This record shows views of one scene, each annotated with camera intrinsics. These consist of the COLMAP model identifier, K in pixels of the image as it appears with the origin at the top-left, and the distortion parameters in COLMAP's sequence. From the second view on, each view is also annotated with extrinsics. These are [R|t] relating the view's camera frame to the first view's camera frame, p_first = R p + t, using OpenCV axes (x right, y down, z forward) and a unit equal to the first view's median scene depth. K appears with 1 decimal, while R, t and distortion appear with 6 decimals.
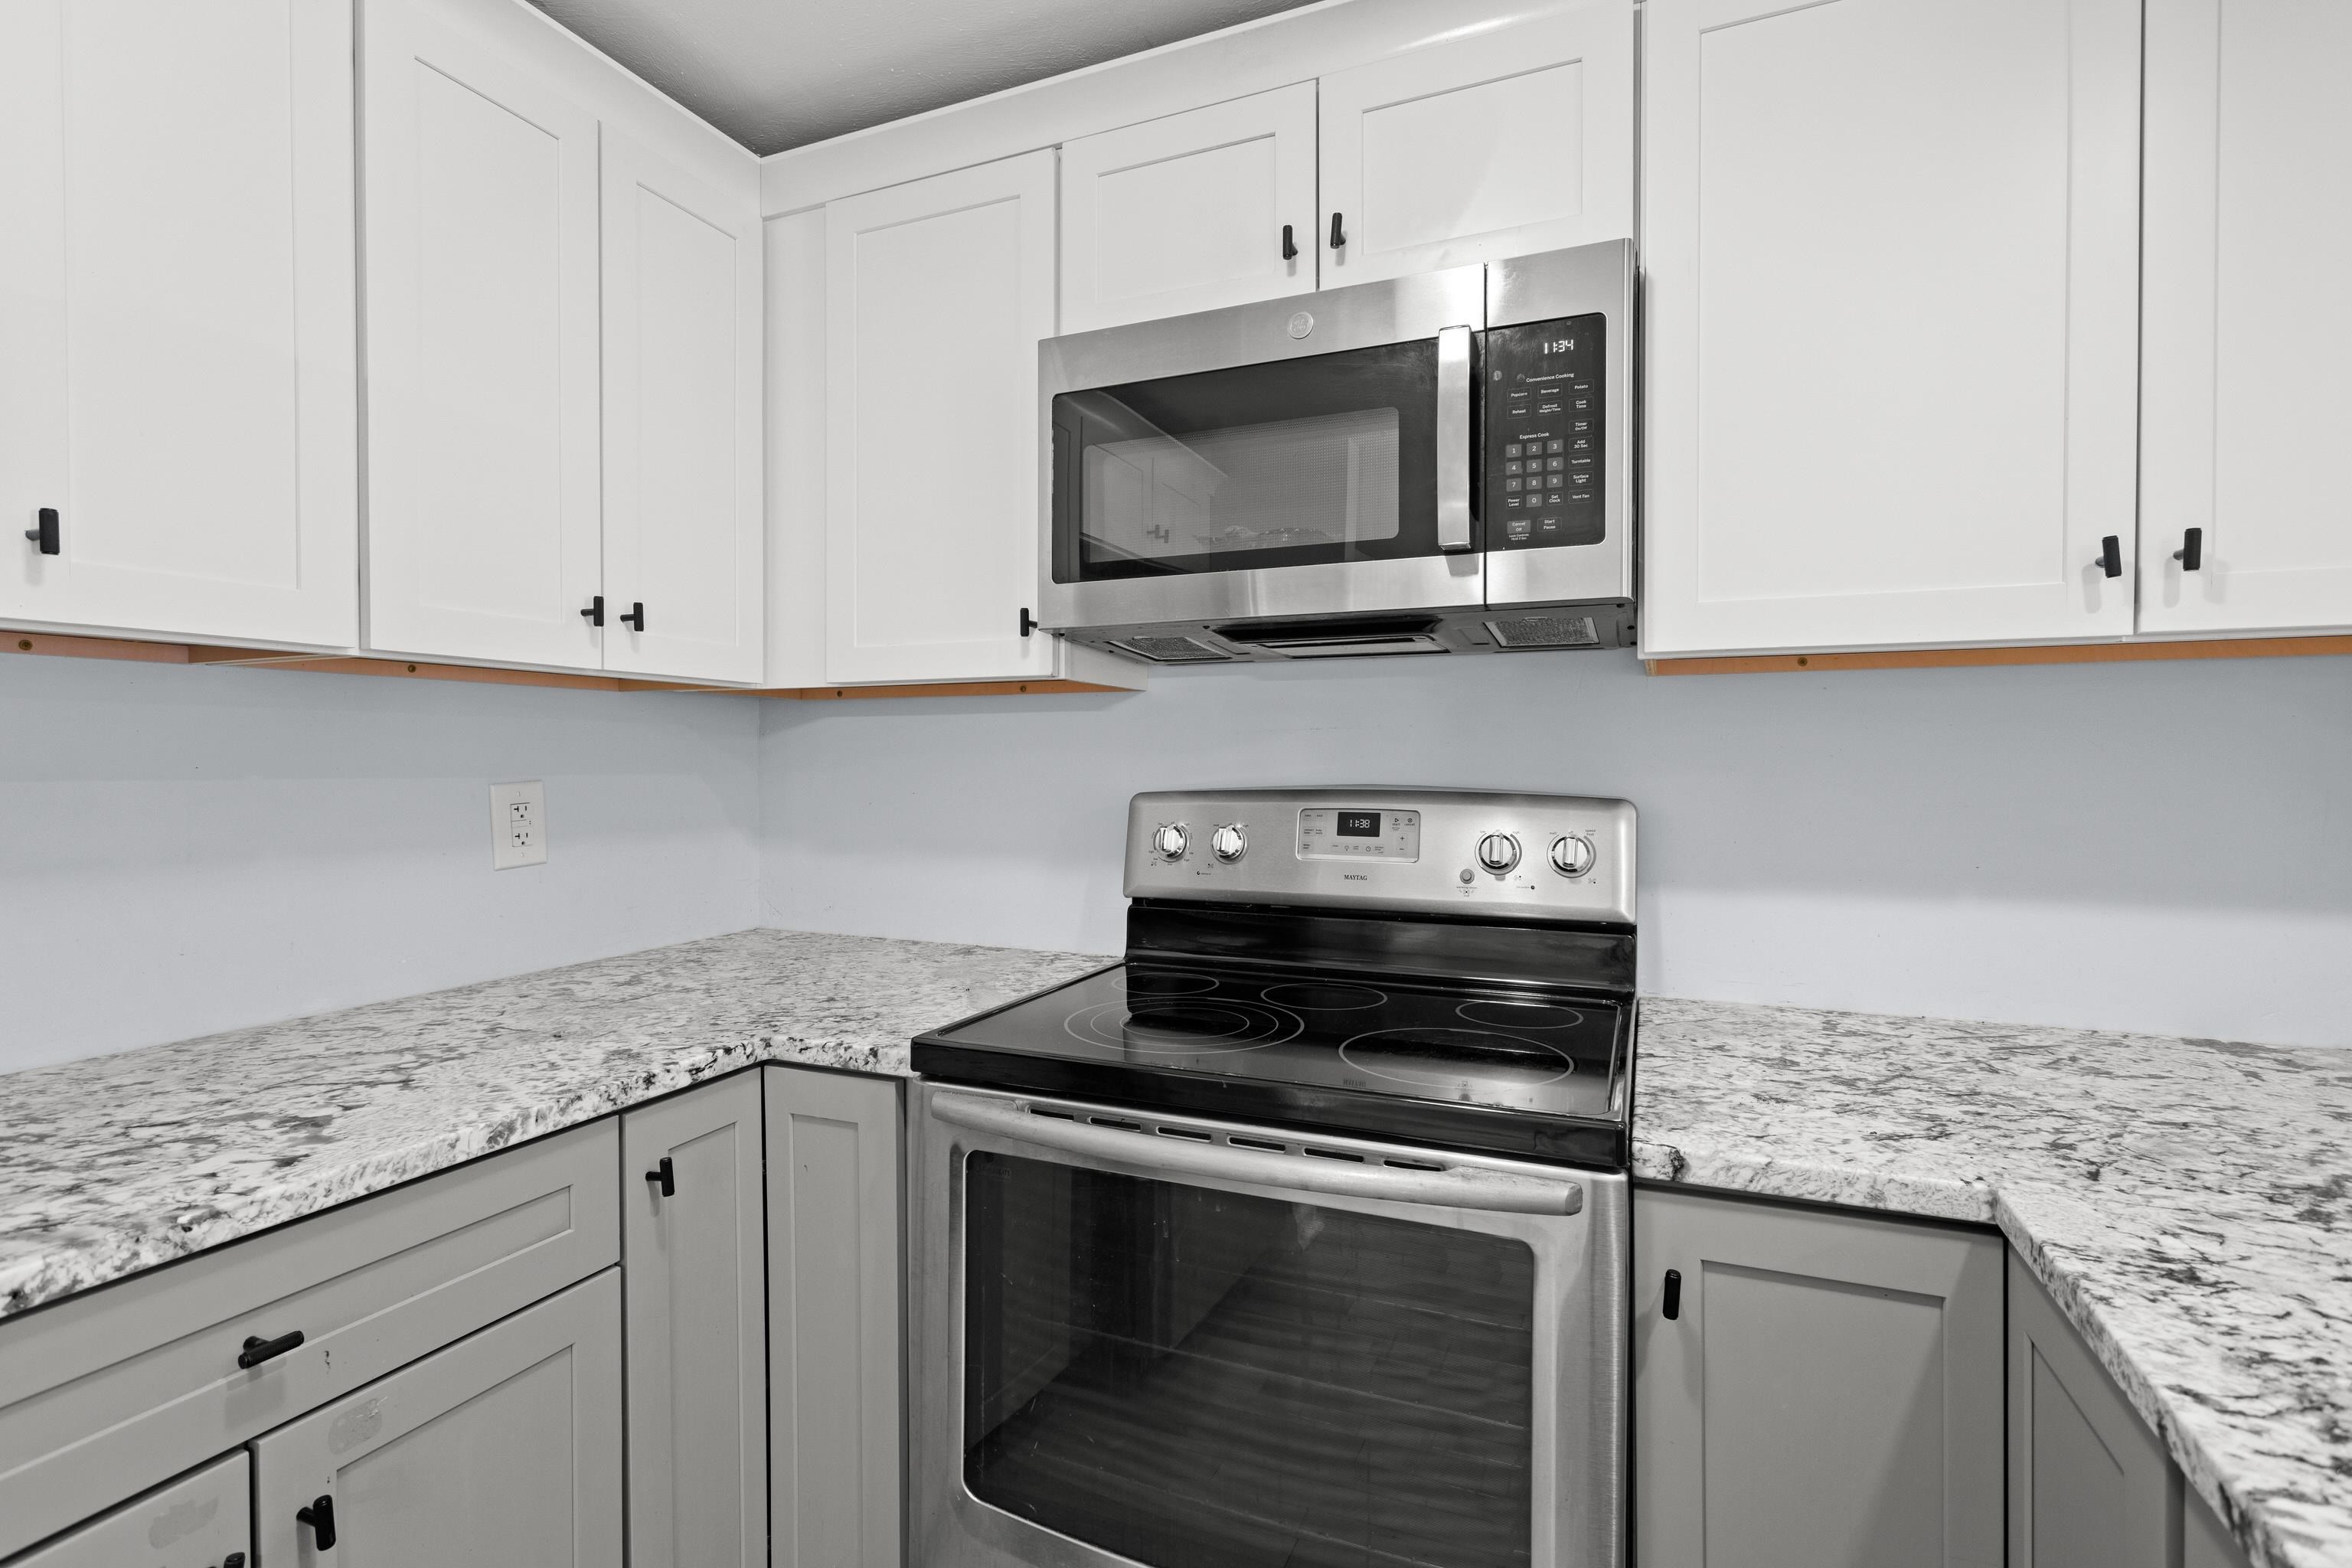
lens RADIAL K [[1113.1, 0, 1183.7], [0, 1113.1, 781.5], [0, 0, 1]] dist [-0.004397, 0.002327]
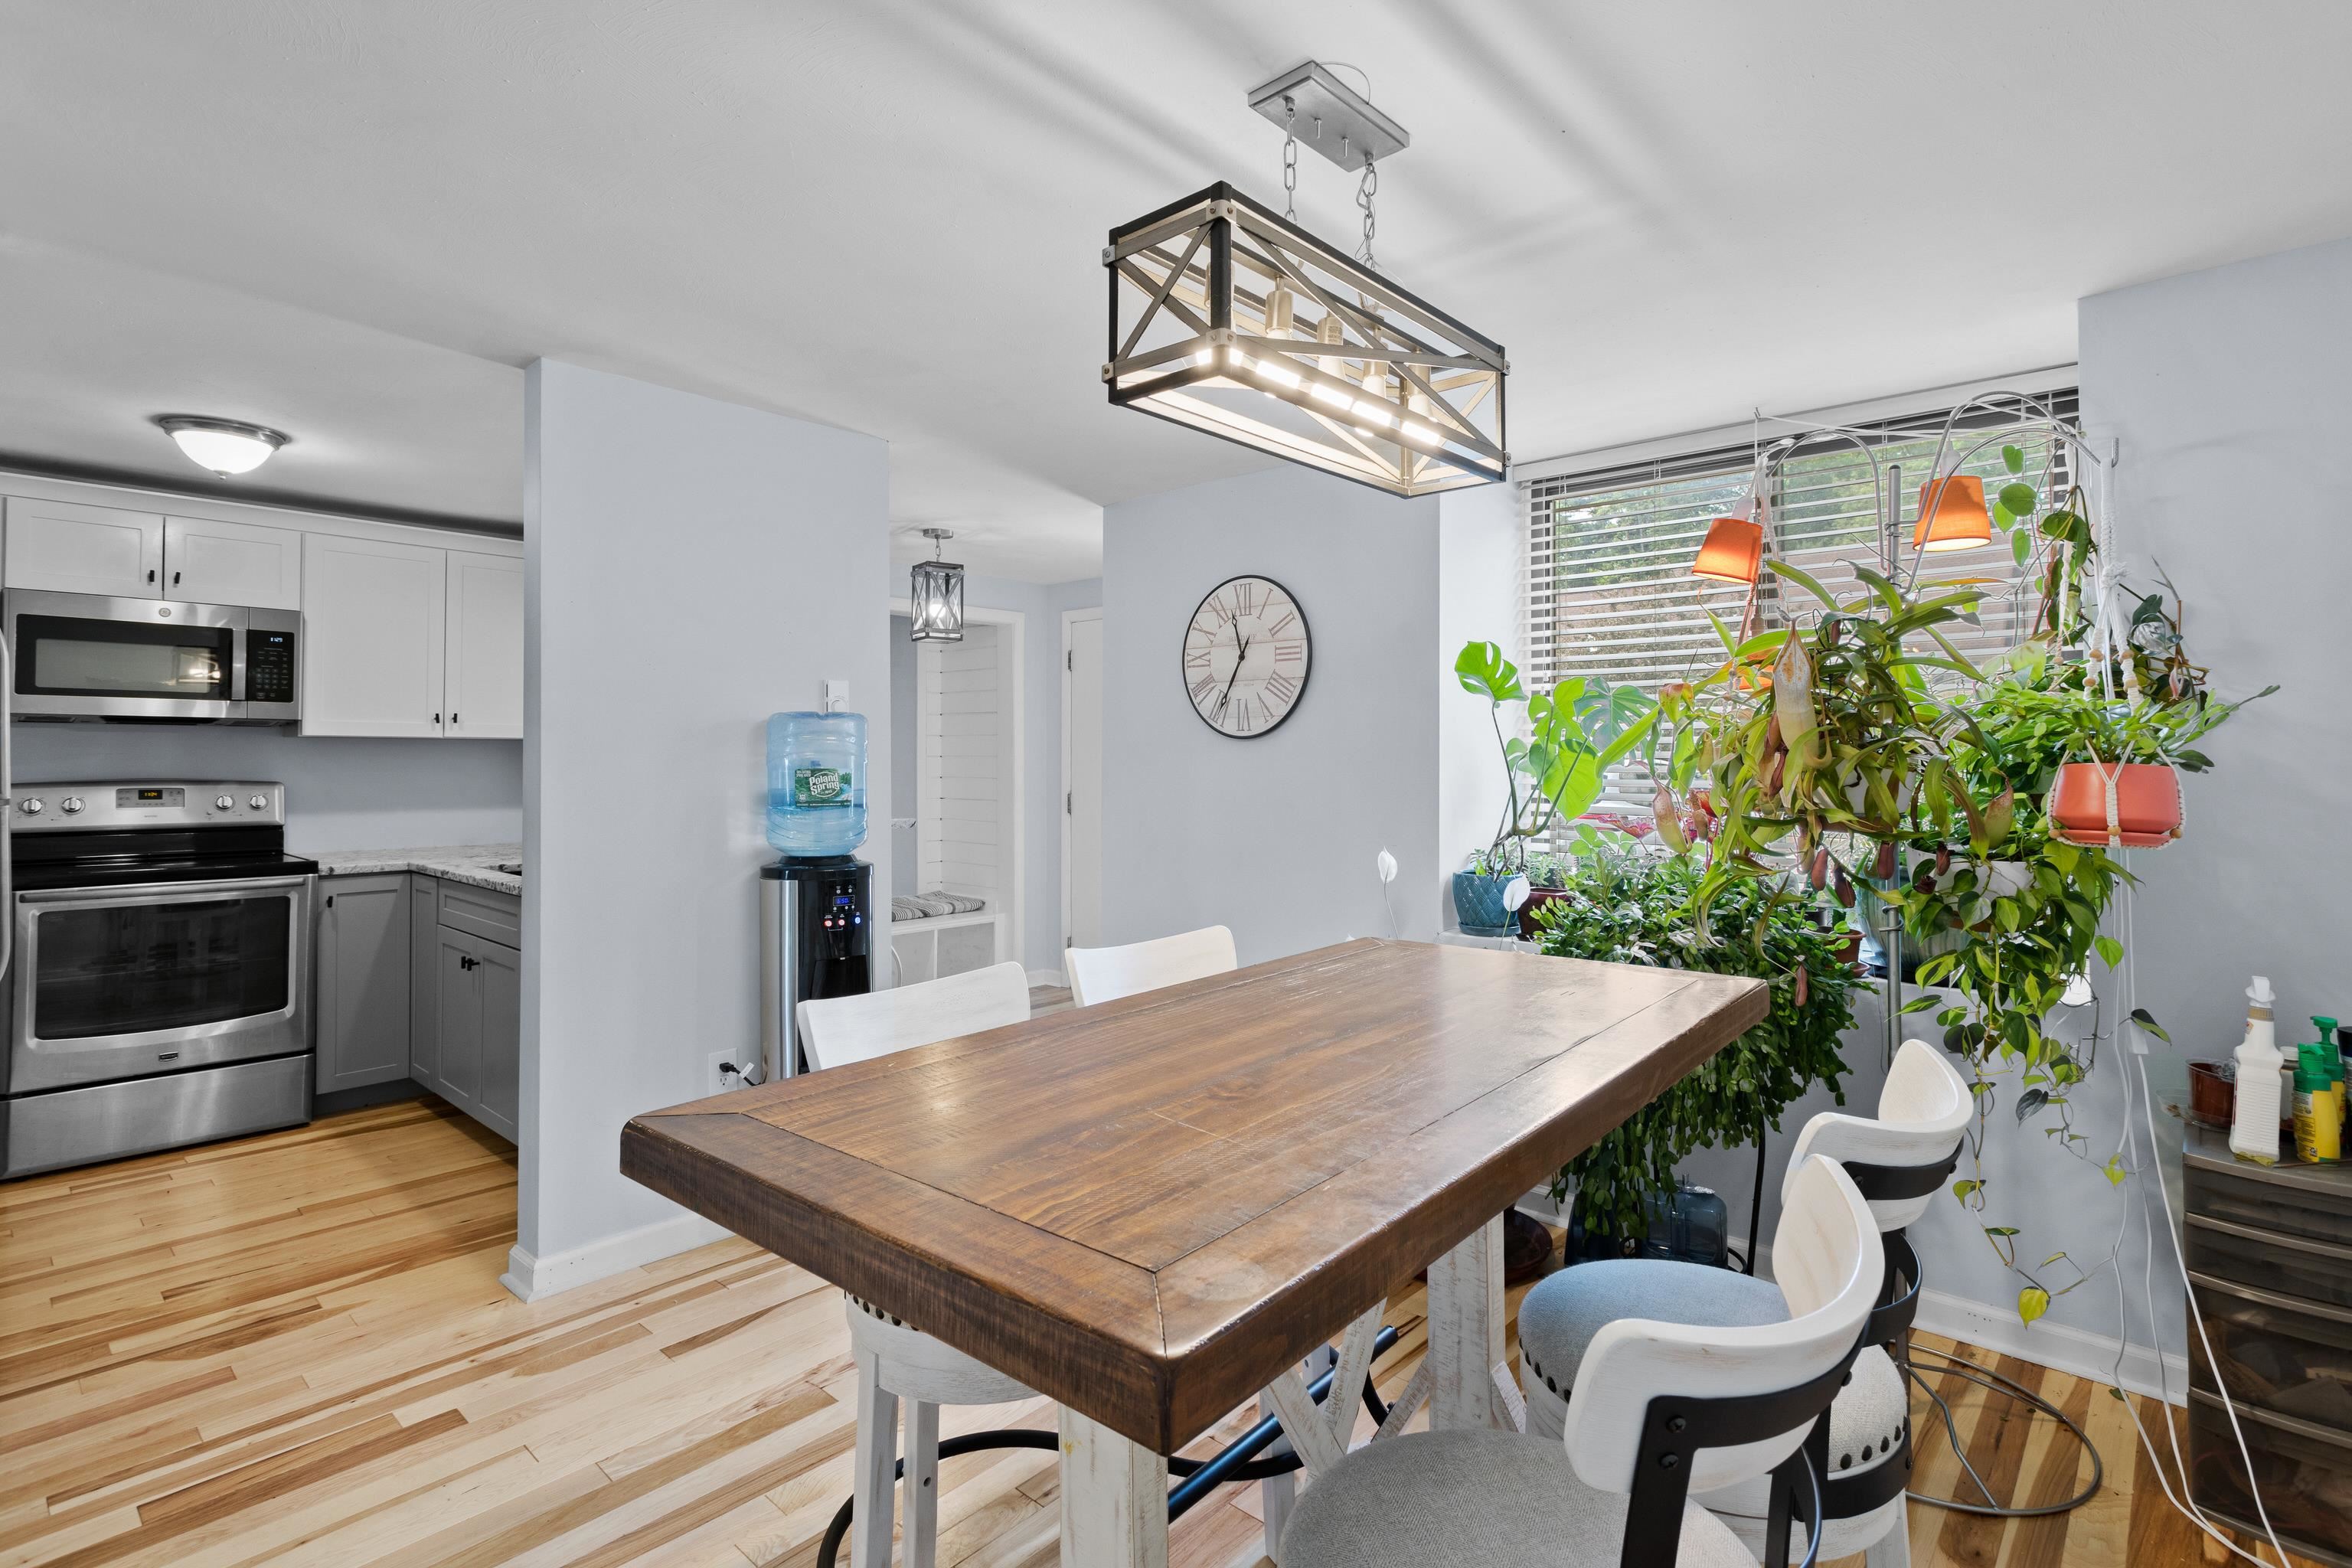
lens RADIAL K [[1113.1, 0, 1177.5], [0, 1113.1, 725.6], [0, 0, 1]] dist [-0.004397, 0.002327]
pose [[0.318225, 0.032403, 0.947461, -2.041181], [0.014433, 0.999134, -0.039018, 0.020476], [-0.947905, 0.026091, 0.317482, -2.706666]]
